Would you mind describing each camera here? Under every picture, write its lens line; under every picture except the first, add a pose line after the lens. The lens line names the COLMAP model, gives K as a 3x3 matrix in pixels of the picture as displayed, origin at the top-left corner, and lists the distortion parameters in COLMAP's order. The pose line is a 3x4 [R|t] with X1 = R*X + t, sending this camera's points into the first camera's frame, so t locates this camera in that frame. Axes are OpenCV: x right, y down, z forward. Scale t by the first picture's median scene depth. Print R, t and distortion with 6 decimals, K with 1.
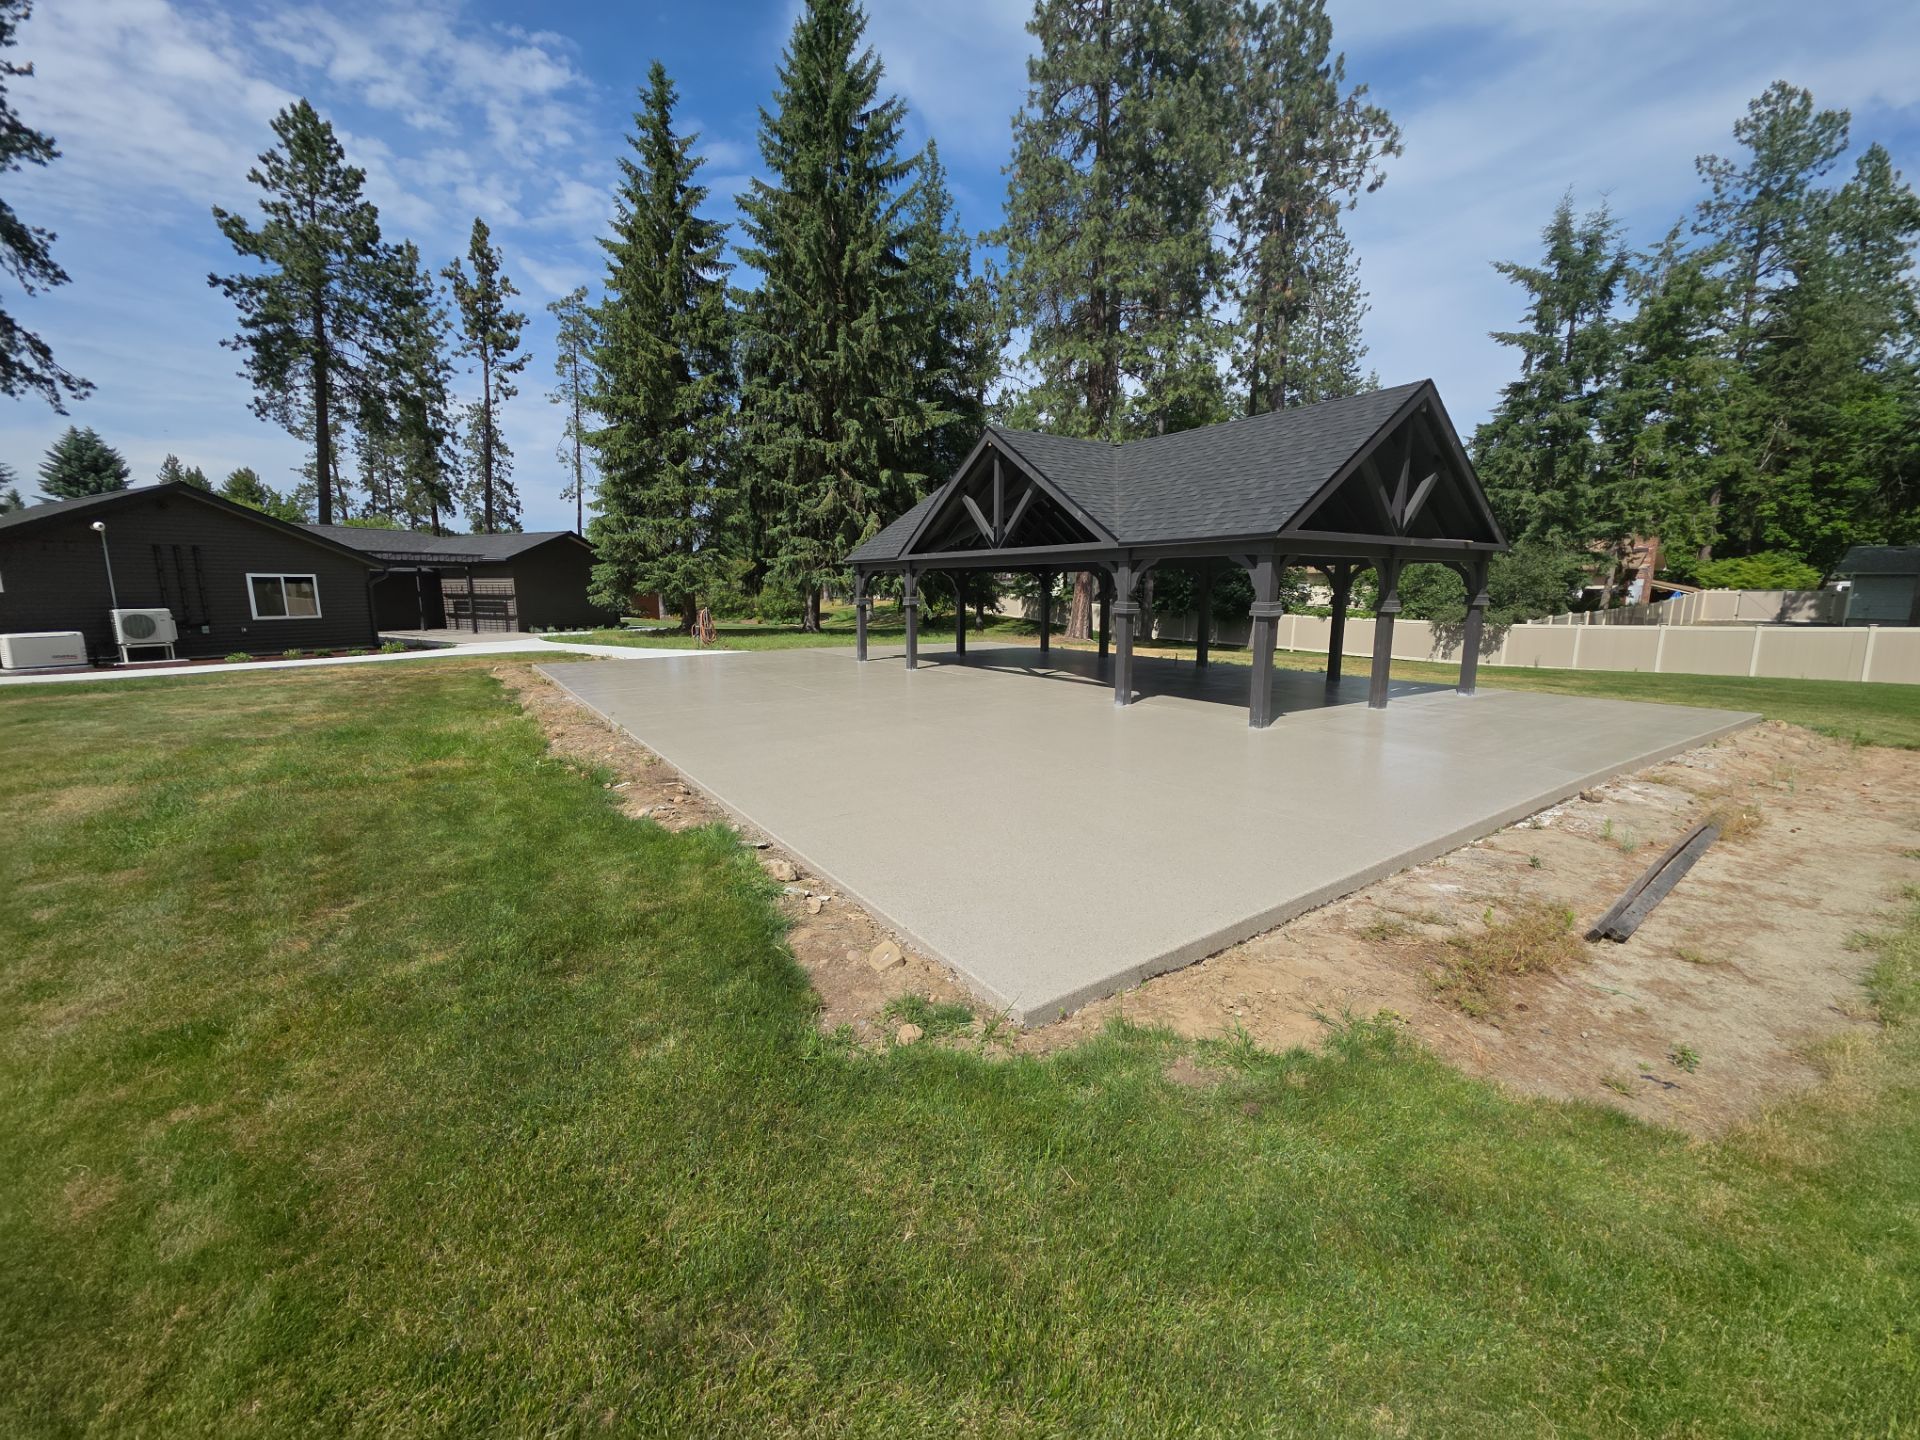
lens RADIAL K [[760.5, 0, 952.3], [0, 760.5, 716.3], [0, 0, 1]] dist [0.013326, -0.006714]
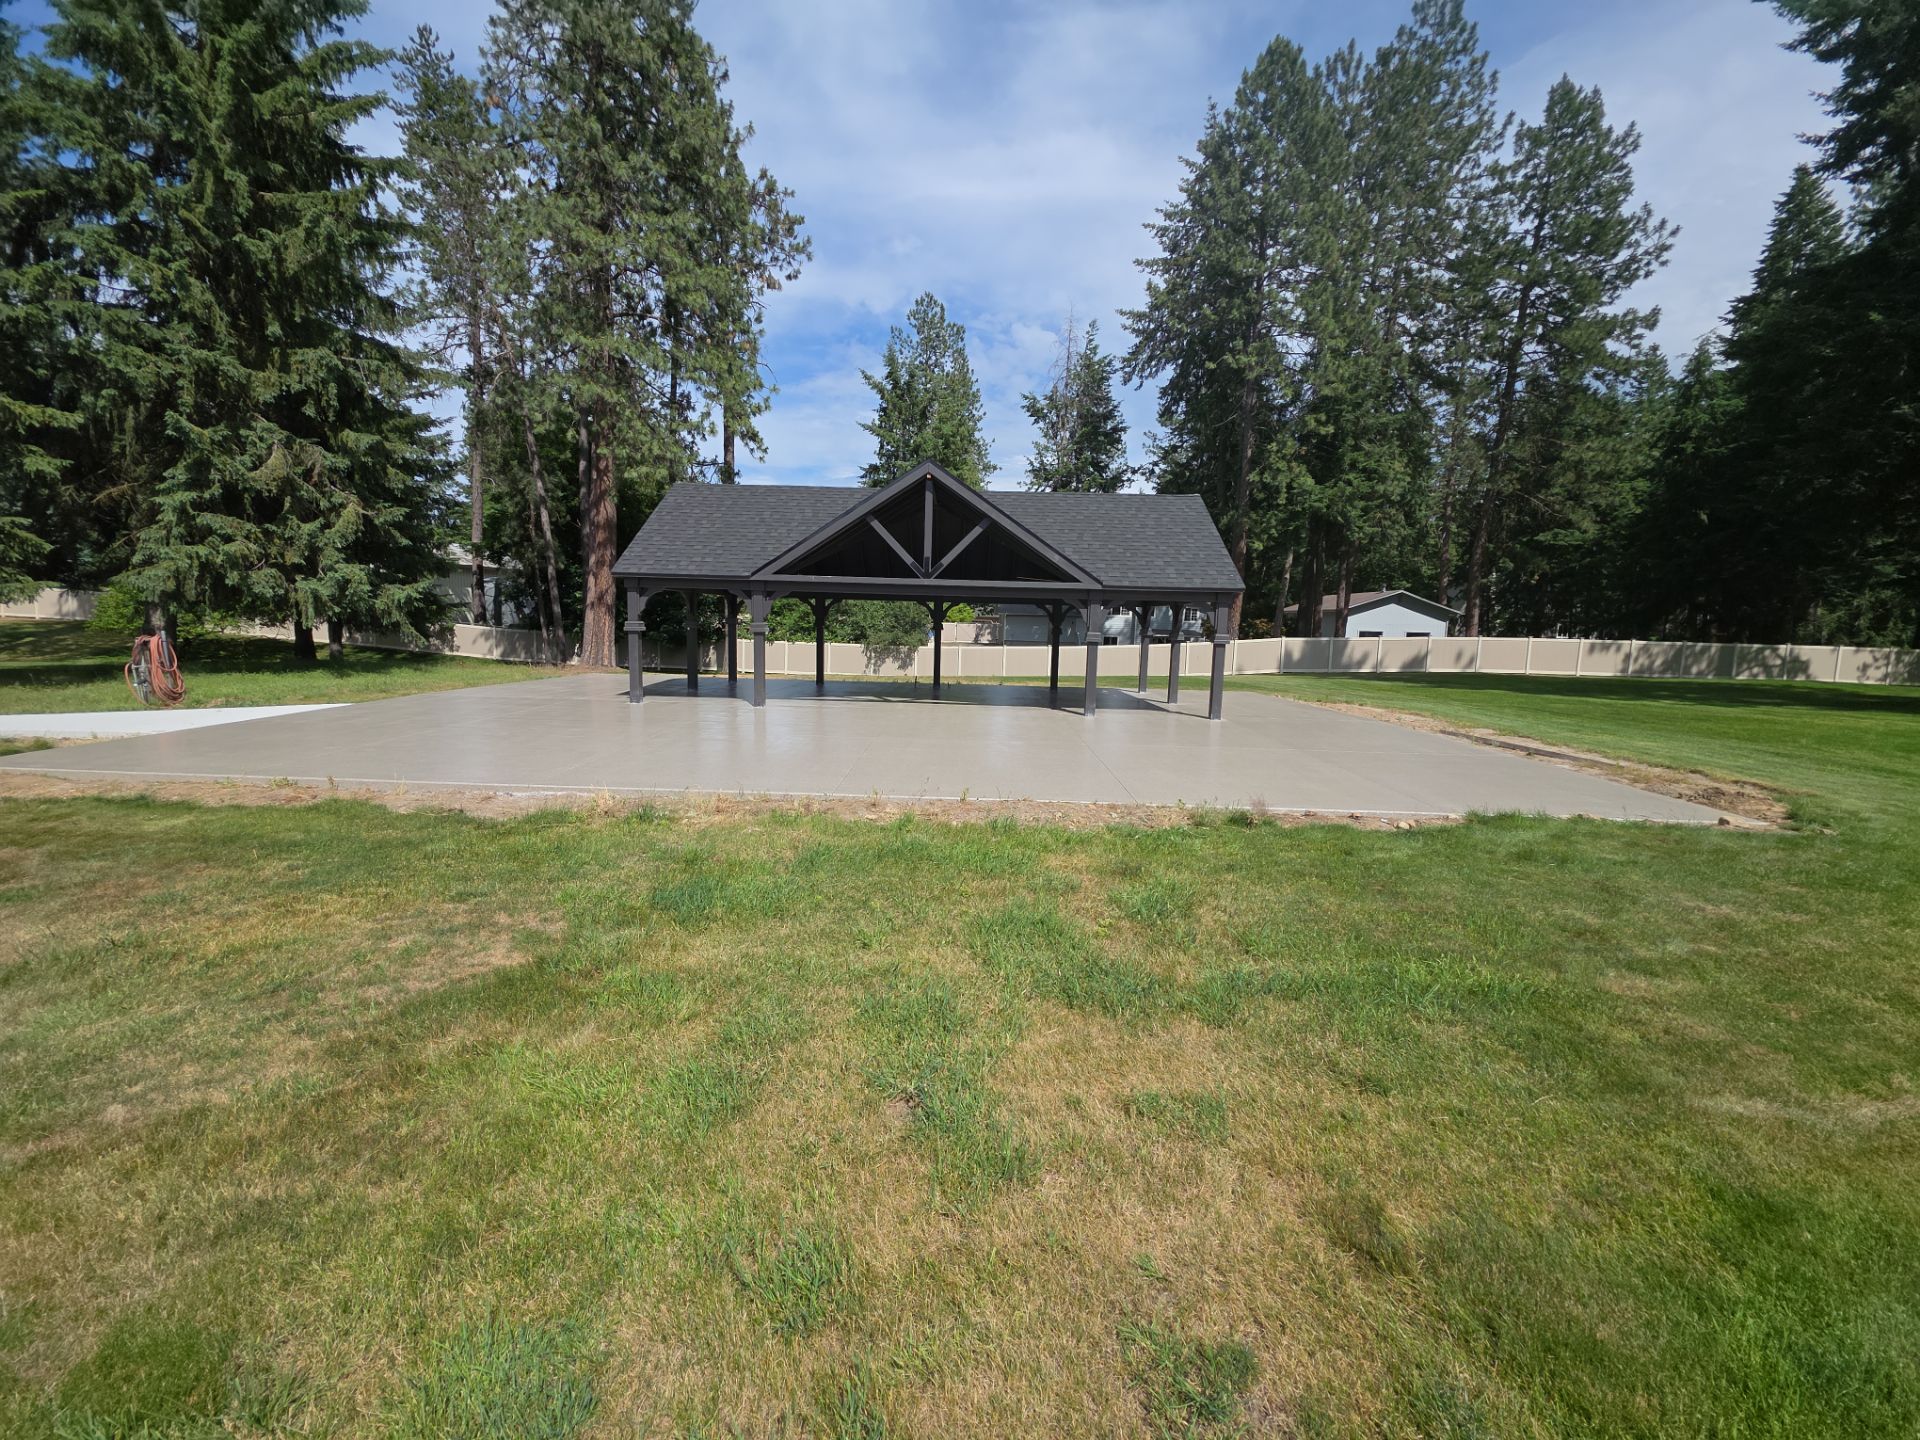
lens RADIAL K [[760.5, 0, 953.7], [0, 760.5, 714.6], [0, 0, 1]] dist [0.013326, -0.006714]
pose [[0.583080, -0.083671, 0.808095, -0.378310], [0.109313, 0.993717, 0.024016, -0.030337], [-0.805027, 0.074332, 0.588563, 0.195709]]
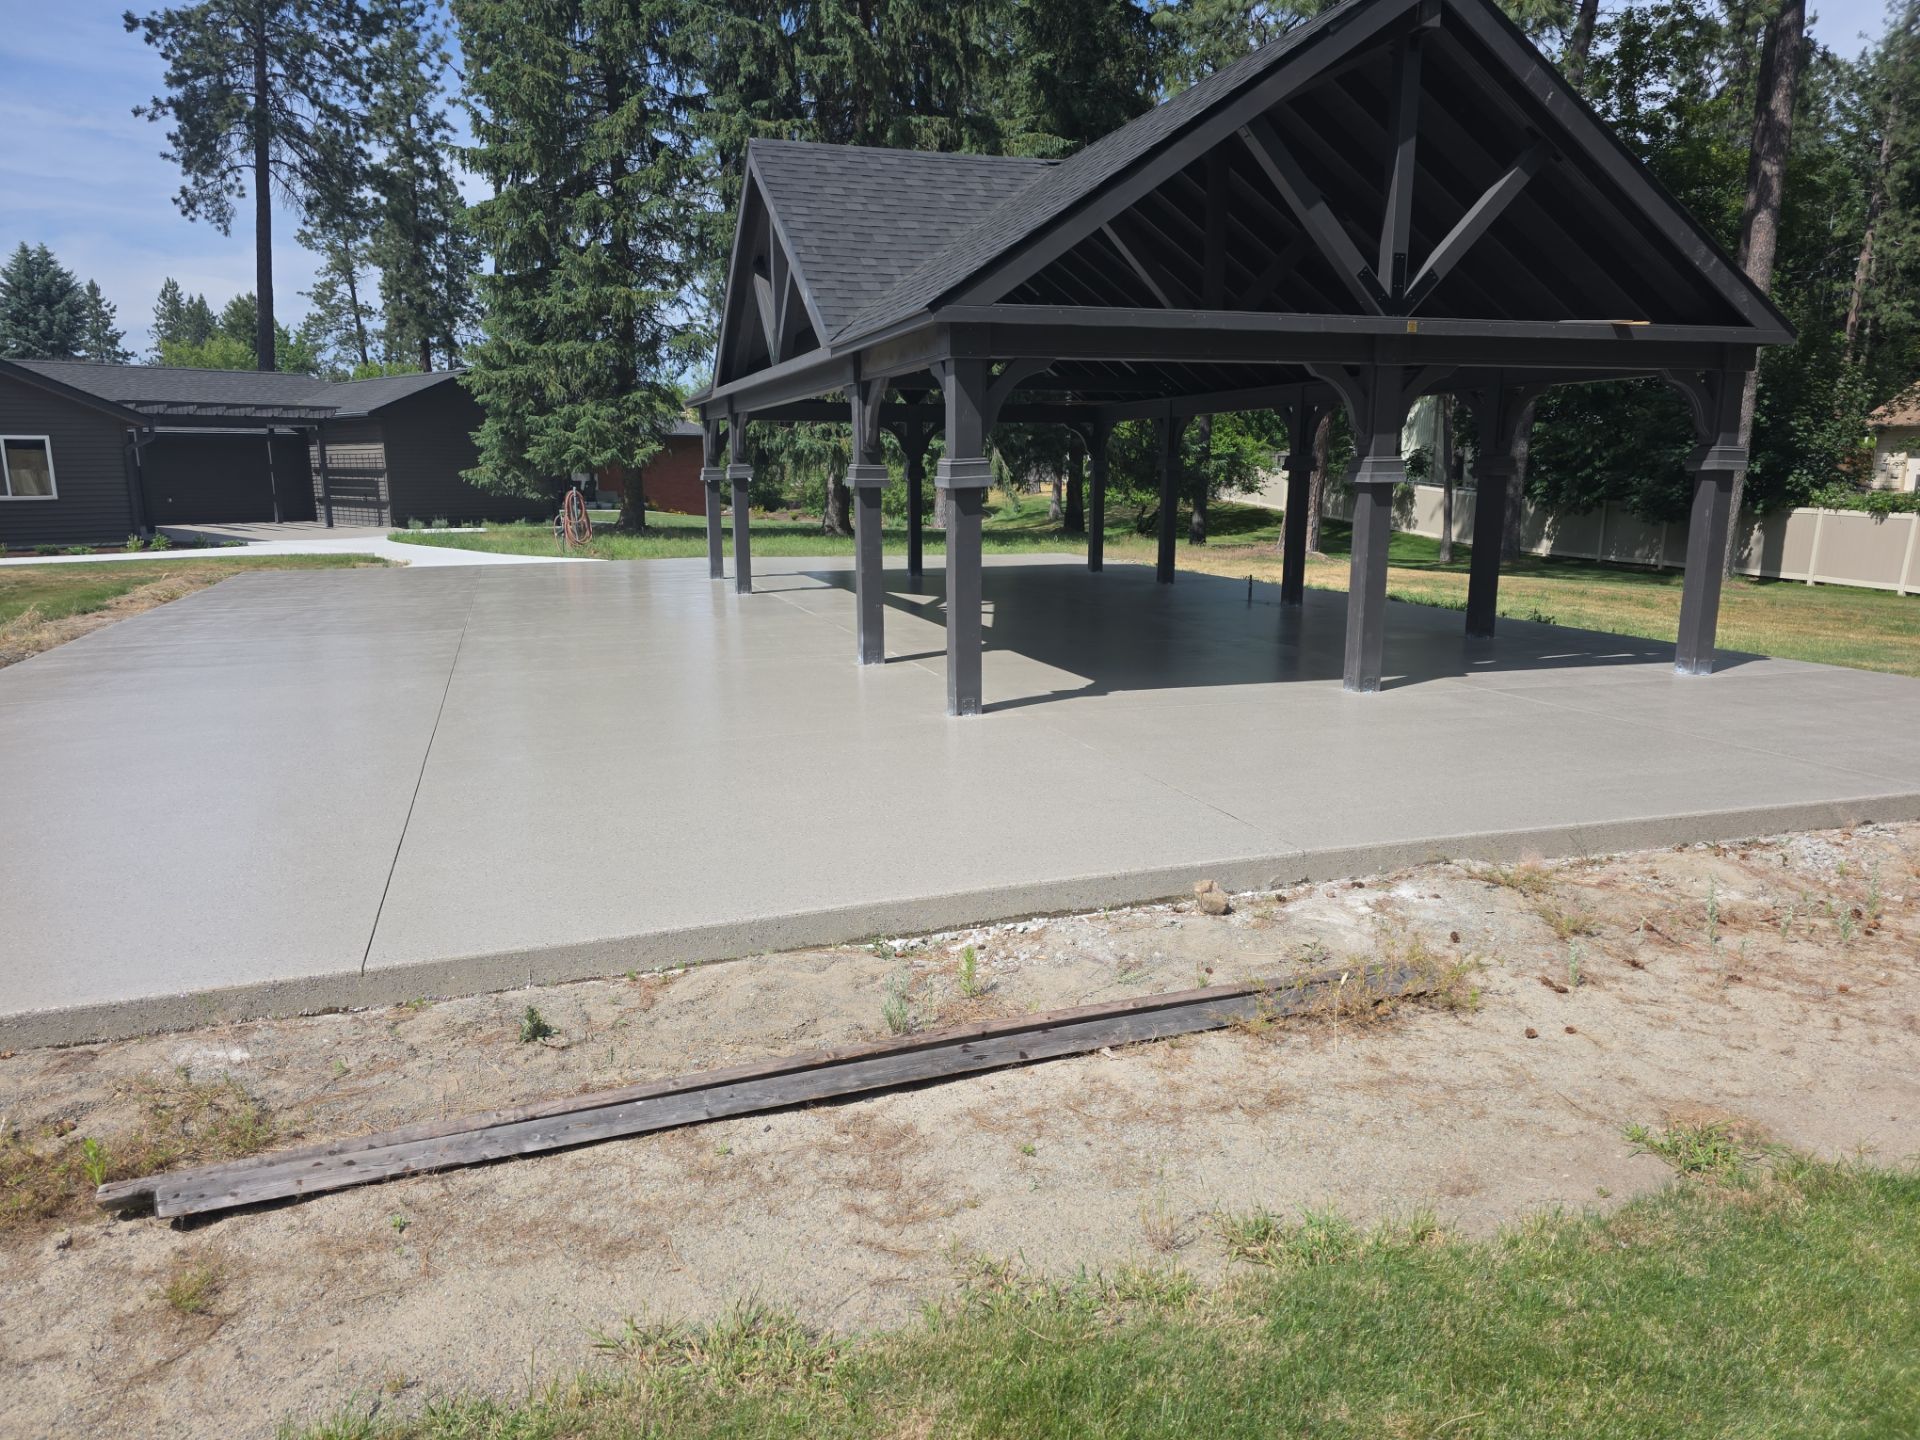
lens RADIAL K [[1287.5, 0, 946.3], [0, 1287.5, 732.0], [0, 0, 1]] dist [0.060001, -0.056286]
pose [[0.960215, 0.053667, -0.274056, 0.221780], [-0.043939, 0.998171, 0.041514, -0.002750], [0.275782, -0.027821, 0.960817, 0.068396]]
